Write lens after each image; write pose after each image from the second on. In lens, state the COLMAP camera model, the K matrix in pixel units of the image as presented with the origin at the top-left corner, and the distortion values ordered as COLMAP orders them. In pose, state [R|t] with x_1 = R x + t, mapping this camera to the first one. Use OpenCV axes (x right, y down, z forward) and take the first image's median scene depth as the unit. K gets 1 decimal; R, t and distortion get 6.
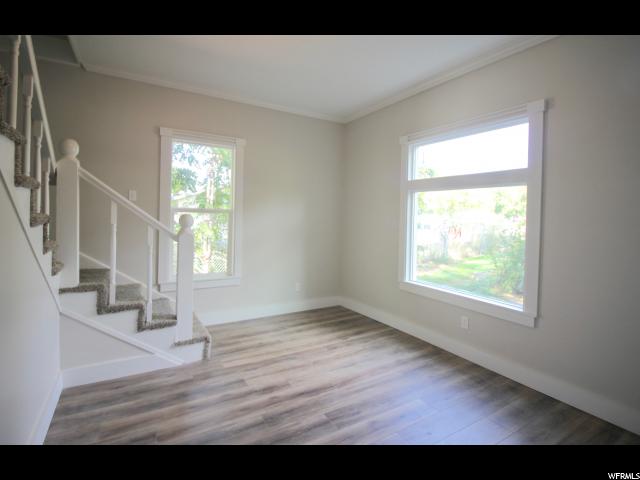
lens RADIAL K [[310.7, 0, 298.7], [0, 310.7, 226.0], [0, 0, 1]] dist [-0.016662, -0.000438]
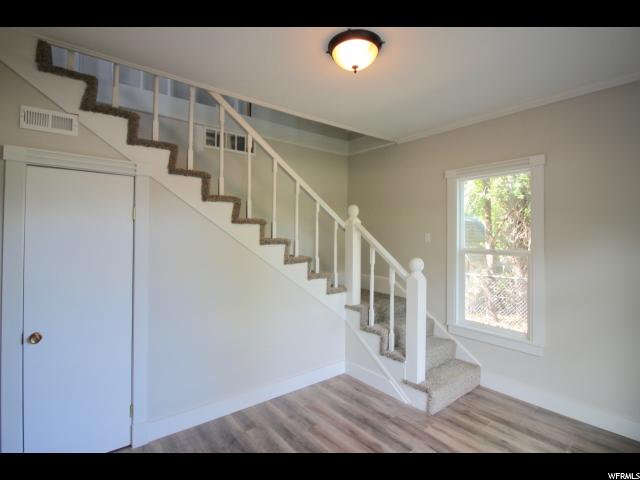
lens RADIAL K [[309.2, 0, 326.7], [0, 309.2, 237.2], [0, 0, 1]] dist [-0.001042, -0.000213]
pose [[0.183580, -0.020896, -0.982783, 0.632304], [-0.033013, 0.999079, -0.027410, -0.074034], [0.982450, 0.037477, 0.182721, 0.557010]]
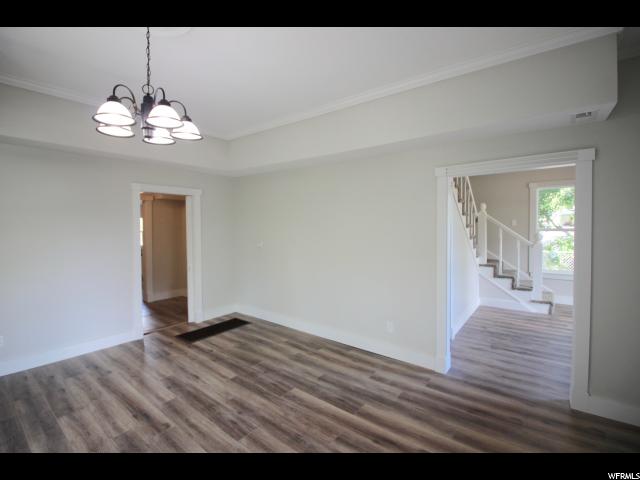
lens RADIAL K [[293.2, 0, 336.8], [0, 293.2, 223.7], [0, 0, 1]] dist [-0.013973, -0.000211]
pose [[0.428995, -0.023182, -0.903009, 0.771081], [-0.012408, 0.999425, -0.031552, -0.029122], [0.903222, 0.024741, 0.428461, -0.939346]]
